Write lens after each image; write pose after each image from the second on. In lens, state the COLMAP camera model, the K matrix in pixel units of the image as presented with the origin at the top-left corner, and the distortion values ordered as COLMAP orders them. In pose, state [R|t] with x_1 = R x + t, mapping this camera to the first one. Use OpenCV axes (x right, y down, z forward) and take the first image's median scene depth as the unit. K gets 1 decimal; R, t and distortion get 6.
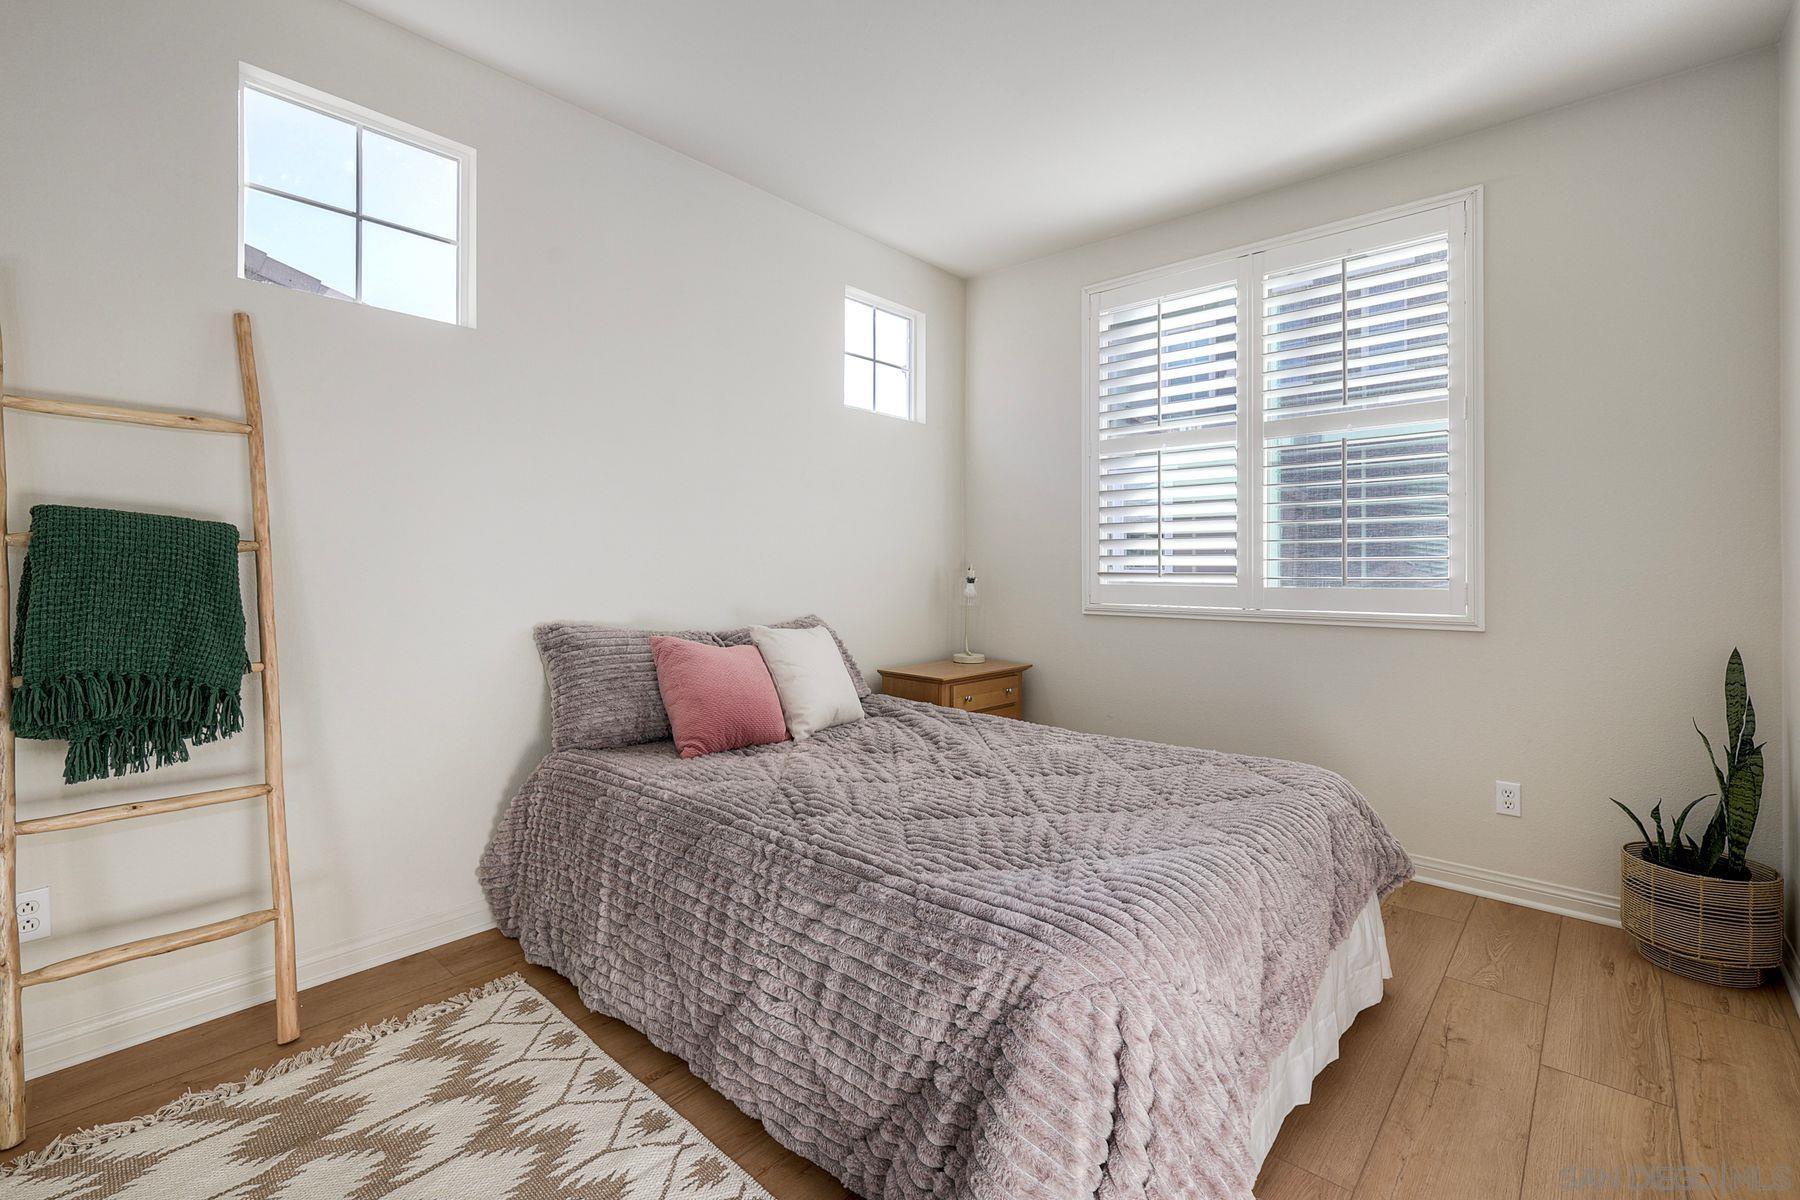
lens RADIAL K [[787.0, 0, 899.4], [0, 787.0, 594.6], [0, 0, 1]] dist [0.000022, -0.000059]
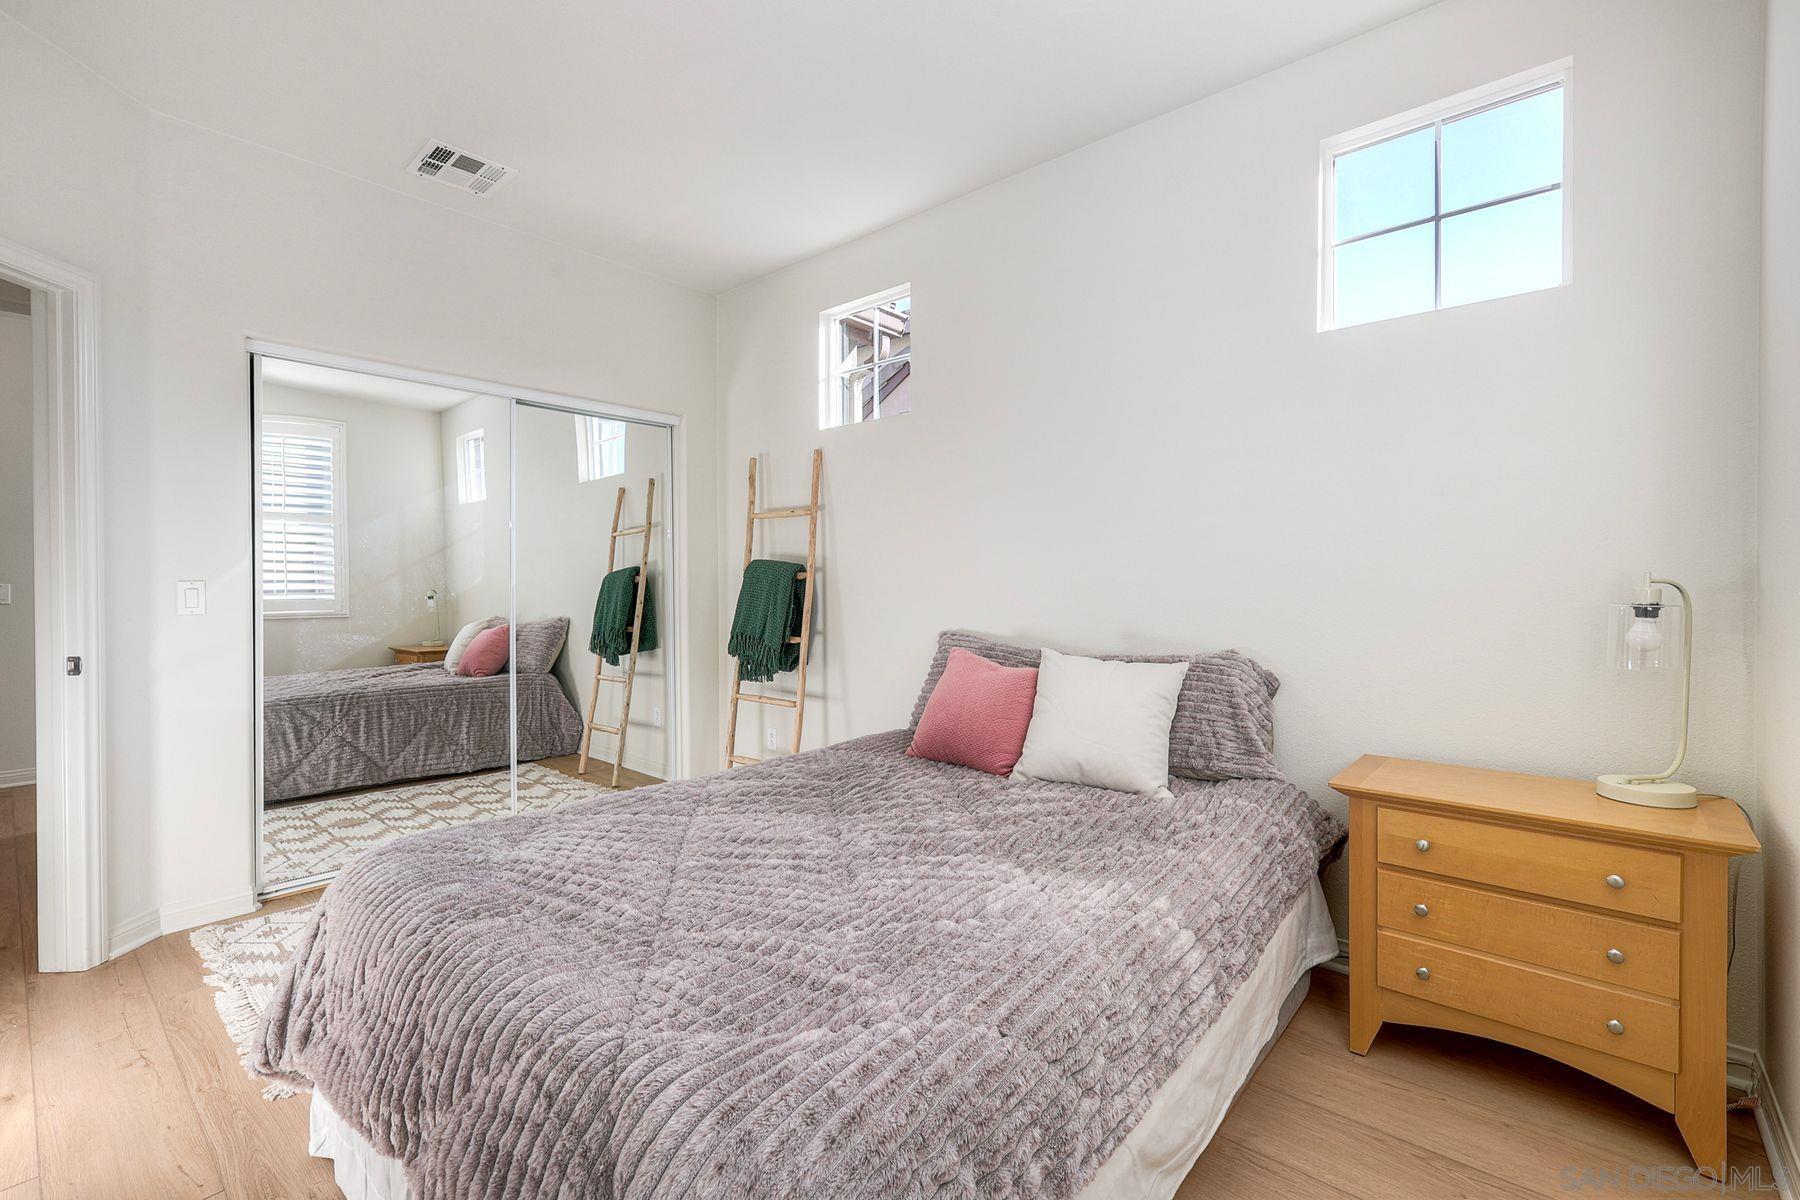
lens RADIAL K [[787.0, 0, 899.4], [0, 787.0, 594.6], [0, 0, 1]] dist [0.000022, -0.000059]
pose [[0.012833, 0.016151, -0.999787, 0.550741], [-0.022233, 0.999627, 0.015863, -0.027195], [0.999670, 0.022025, 0.013187, 0.624523]]
